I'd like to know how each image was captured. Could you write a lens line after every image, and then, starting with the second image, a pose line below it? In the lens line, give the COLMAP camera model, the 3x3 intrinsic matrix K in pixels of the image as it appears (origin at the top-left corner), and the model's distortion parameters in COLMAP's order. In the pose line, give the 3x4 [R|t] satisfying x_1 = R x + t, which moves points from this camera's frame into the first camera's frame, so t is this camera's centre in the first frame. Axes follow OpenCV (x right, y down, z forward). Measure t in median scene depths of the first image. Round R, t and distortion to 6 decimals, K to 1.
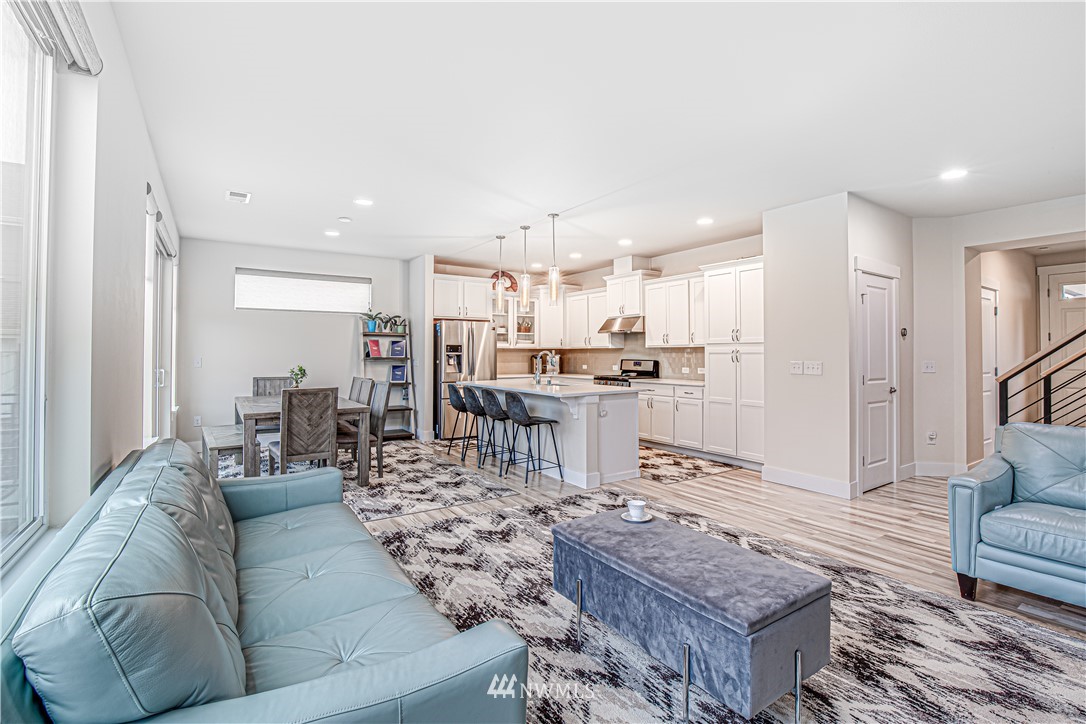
lens RADIAL K [[497.4, 0, 548.1], [0, 497.4, 348.4], [0, 0, 1]] dist [-0.040092, 0.008641]
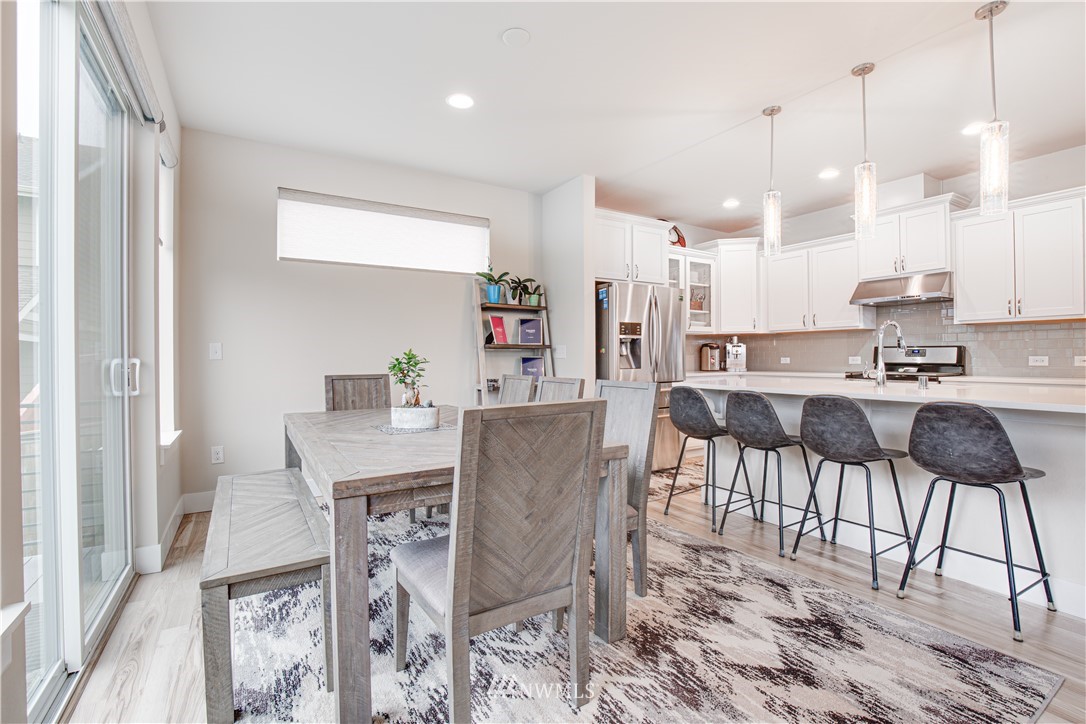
lens RADIAL K [[483.6, 0, 543.0], [0, 483.6, 362.0], [0, 0, 1]] dist [-0.036566, -0.000180]
pose [[0.998924, -0.006229, -0.045962, -0.267875], [0.007209, 0.999749, 0.021197, 0.027785], [0.045819, -0.021505, 0.998718, 0.399335]]
